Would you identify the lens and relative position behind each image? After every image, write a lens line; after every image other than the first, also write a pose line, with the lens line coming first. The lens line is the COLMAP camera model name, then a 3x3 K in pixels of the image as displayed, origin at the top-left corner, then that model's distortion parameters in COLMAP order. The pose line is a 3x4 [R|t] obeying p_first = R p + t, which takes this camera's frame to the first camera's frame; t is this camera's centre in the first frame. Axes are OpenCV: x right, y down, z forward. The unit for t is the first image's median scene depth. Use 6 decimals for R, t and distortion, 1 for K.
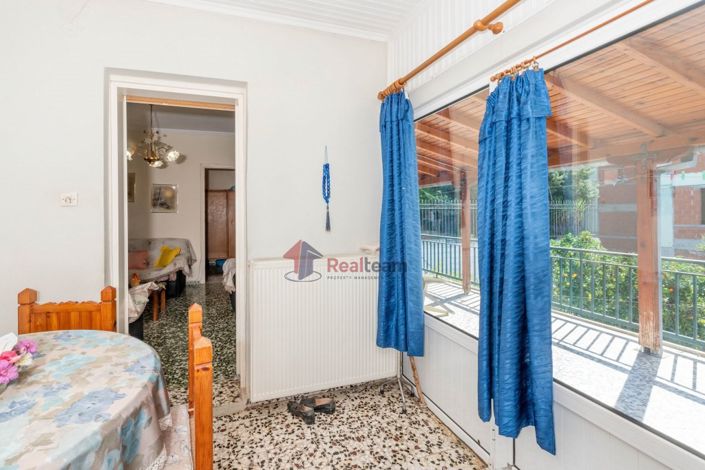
lens RADIAL K [[302.2, 0, 320.1], [0, 302.2, 211.8], [0, 0, 1]] dist [-0.000508, 0.000108]
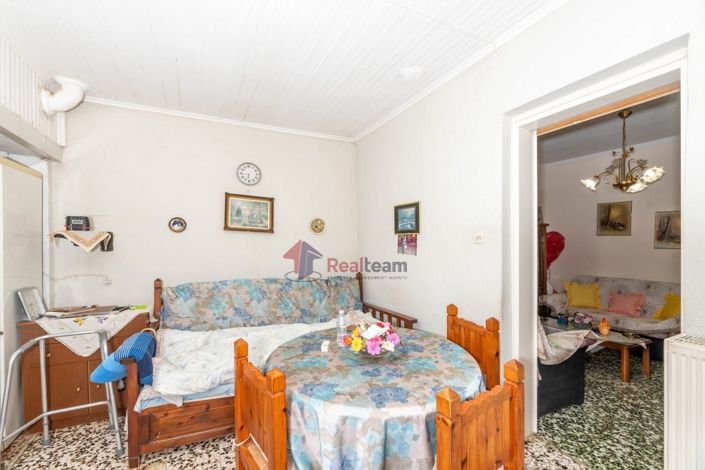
lens RADIAL K [[294.9, 0, 345.1], [0, 294.9, 247.9], [0, 0, 1]] dist [-0.002642, -0.000169]
pose [[0.168305, 0.023063, -0.985465, 0.237307], [-0.012040, 0.999700, 0.021340, -0.019468], [0.985662, 0.008273, 0.168532, 0.278371]]
